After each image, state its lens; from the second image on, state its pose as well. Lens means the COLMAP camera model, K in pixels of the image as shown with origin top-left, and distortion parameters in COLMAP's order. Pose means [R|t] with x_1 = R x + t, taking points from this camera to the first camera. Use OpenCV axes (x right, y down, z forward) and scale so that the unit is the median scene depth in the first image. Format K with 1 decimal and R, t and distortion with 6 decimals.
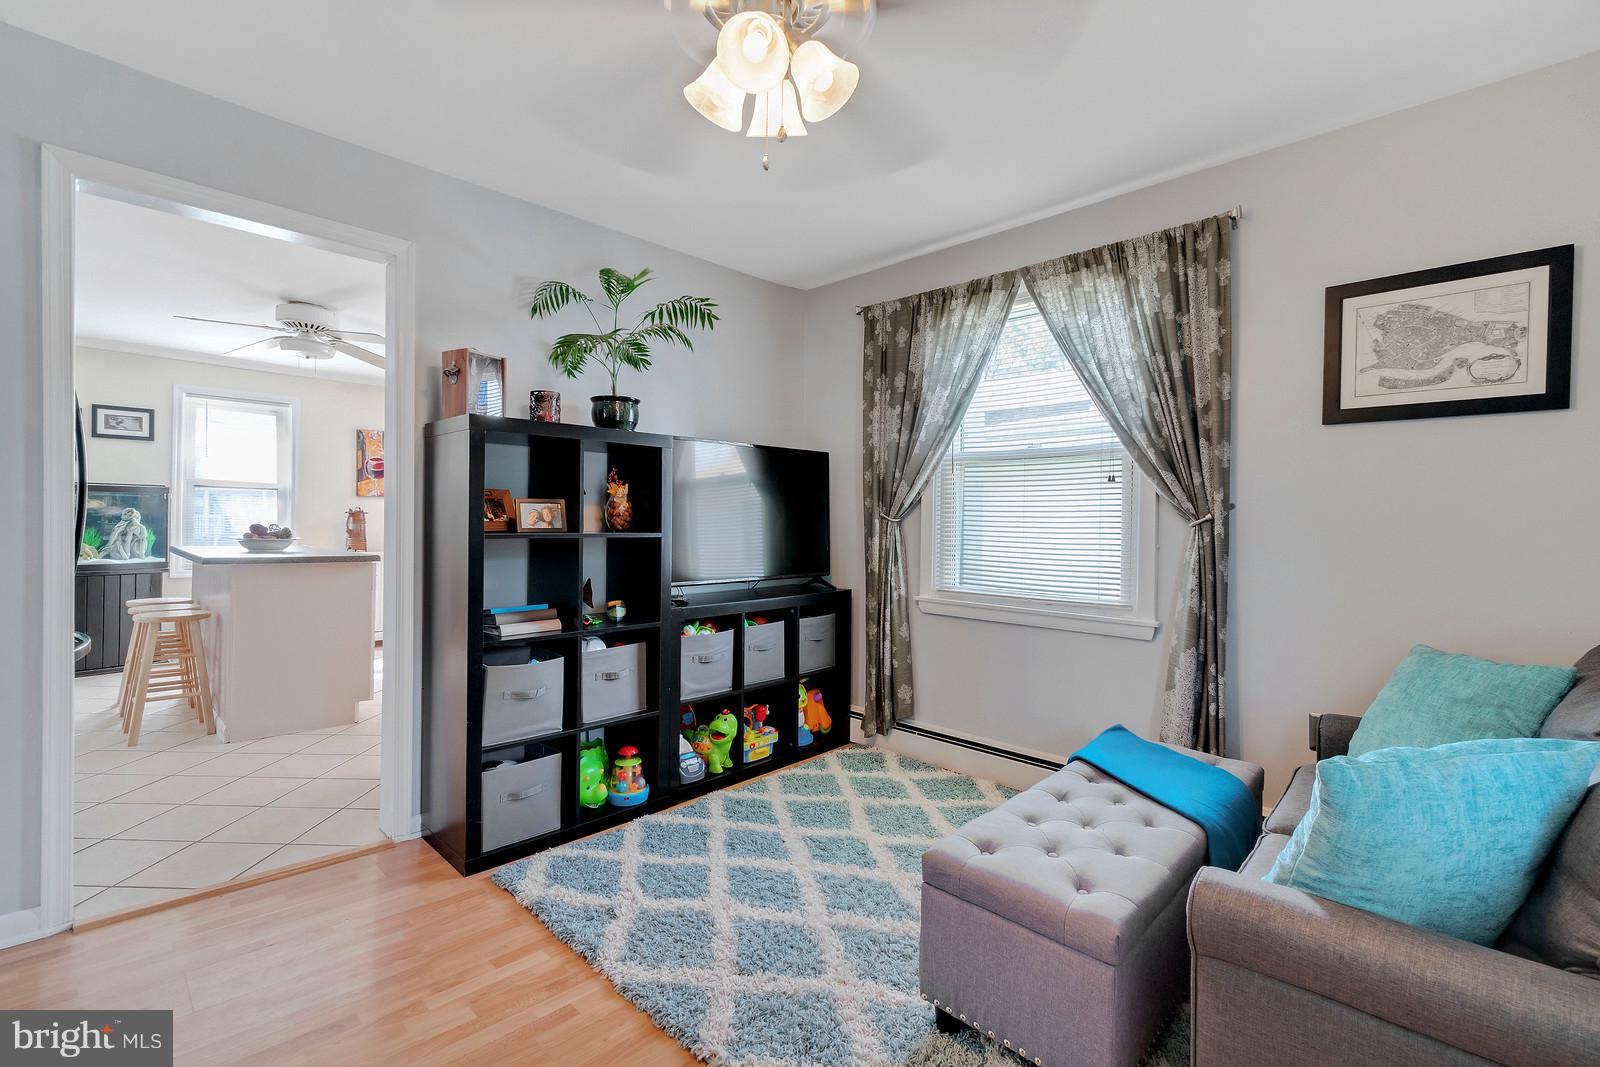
lens RADIAL K [[715.2, 0, 801.8], [0, 715.2, 521.6], [0, 0, 1]] dist [-0.001910, 0.000337]
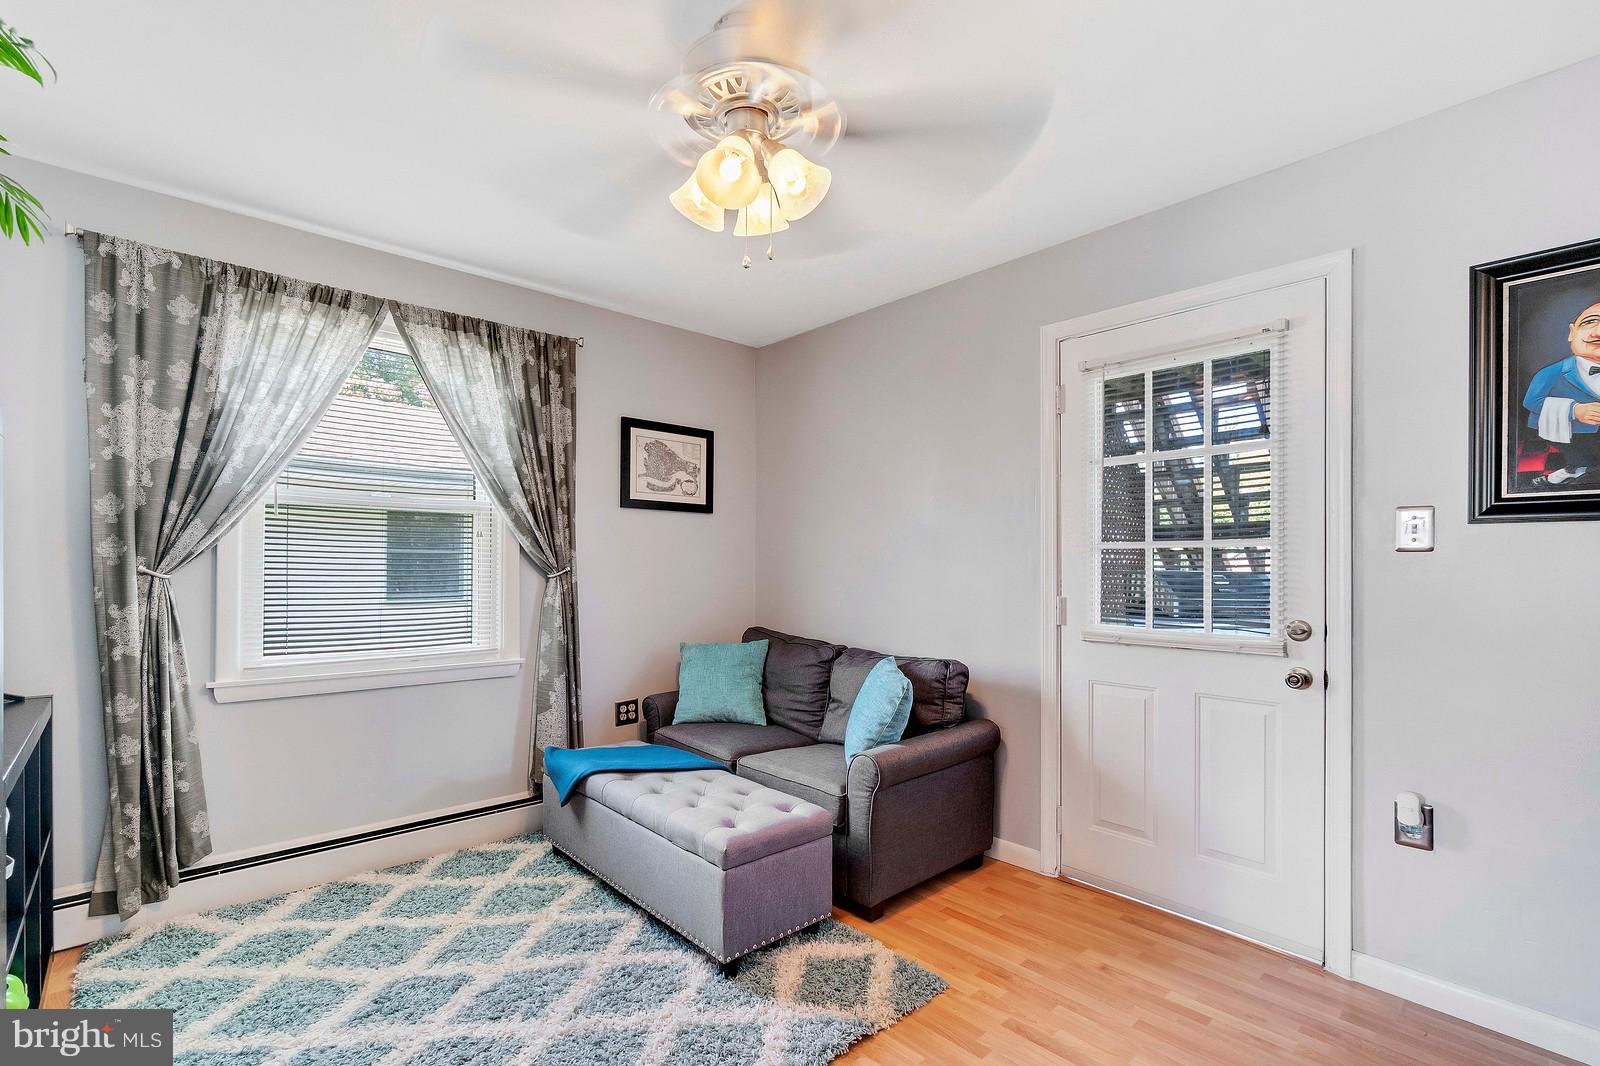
lens RADIAL K [[714.5, 0, 751.2], [0, 714.5, 567.2], [0, 0, 1]] dist [-0.004665, -0.000572]
pose [[0.092900, -0.007339, 0.995648, -0.606854], [0.004527, 0.999966, 0.006948, -0.016031], [-0.995665, 0.003861, 0.092930, 0.486459]]
